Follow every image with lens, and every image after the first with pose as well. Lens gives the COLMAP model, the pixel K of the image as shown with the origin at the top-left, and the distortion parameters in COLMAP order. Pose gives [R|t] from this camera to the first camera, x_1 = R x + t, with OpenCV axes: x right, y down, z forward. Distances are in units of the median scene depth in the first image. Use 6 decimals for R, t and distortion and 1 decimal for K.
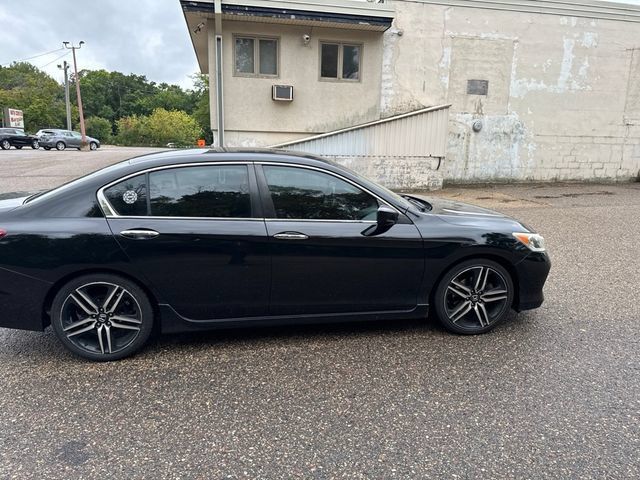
lens RADIAL K [[445.6, 0, 314.6], [0, 445.6, 245.0], [0, 0, 1]] dist [0.034982, -0.045931]
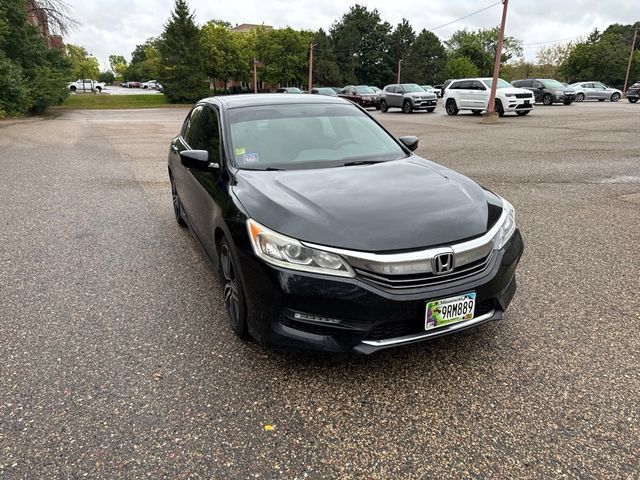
lens RADIAL K [[445.6, 0, 316.5], [0, 445.6, 238.6], [0, 0, 1]] dist [0.034982, -0.045931]
pose [[0.243324, 0.291252, -0.925184, 0.322121], [-0.213969, 0.946471, 0.241680, -0.053389], [0.946050, 0.139154, 0.292618, 0.262507]]
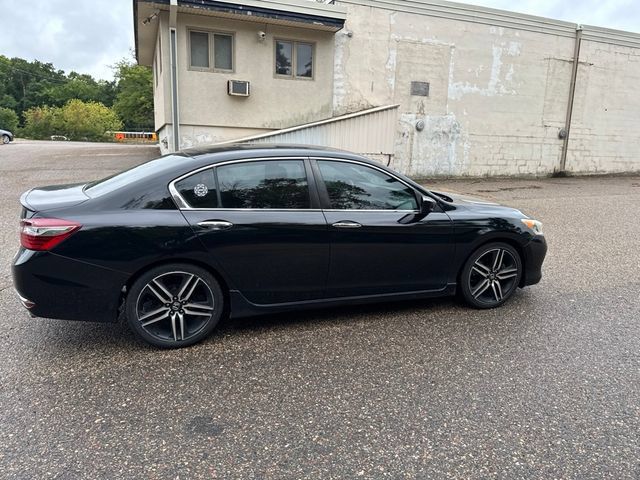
lens RADIAL K [[445.6, 0, 313.3], [0, 445.6, 244.8], [0, 0, 1]] dist [0.034982, -0.045931]
pose [[0.986659, -0.024627, 0.160926, -0.082180], [0.023343, 0.999679, 0.009864, 0.004317], [-0.161117, -0.005976, 0.986917, -0.019333]]
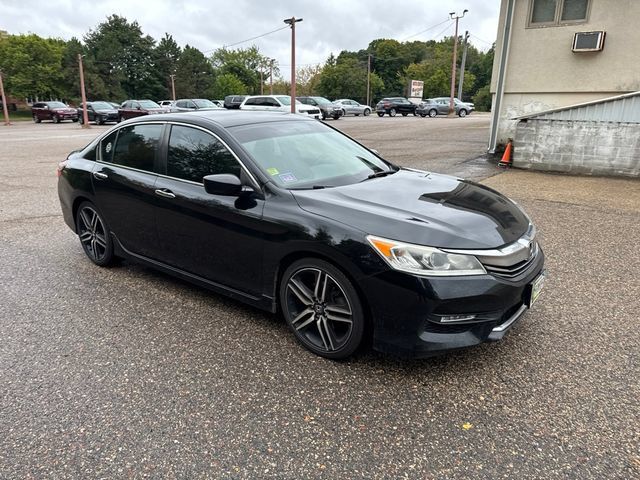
lens RADIAL K [[445.6, 0, 313.9], [0, 445.6, 239.7], [0, 0, 1]] dist [0.034982, -0.045931]
pose [[0.668728, 0.200205, -0.716045, 0.254701], [-0.158687, 0.979306, 0.125612, -0.026749], [0.726376, 0.029627, 0.686659, 0.137000]]
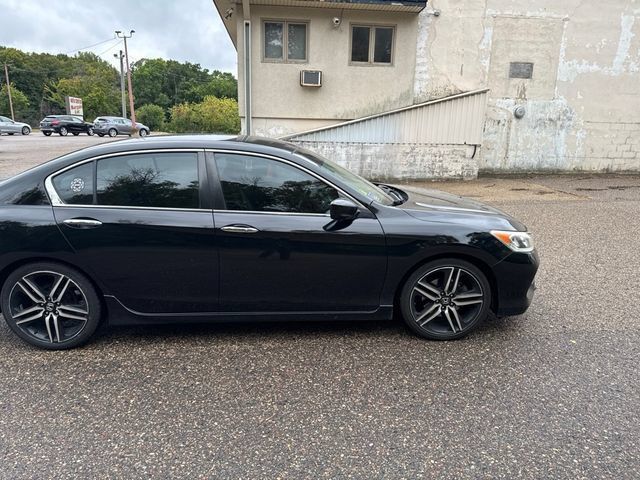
lens RADIAL K [[445.6, 0, 315.1], [0, 445.6, 245.3], [0, 0, 1]] dist [0.034982, -0.045931]
pose [[0.994044, 0.027834, -0.105364, 0.054300], [-0.024893, 0.999266, 0.029129, -0.004546], [0.106097, -0.026332, 0.994007, 0.019427]]
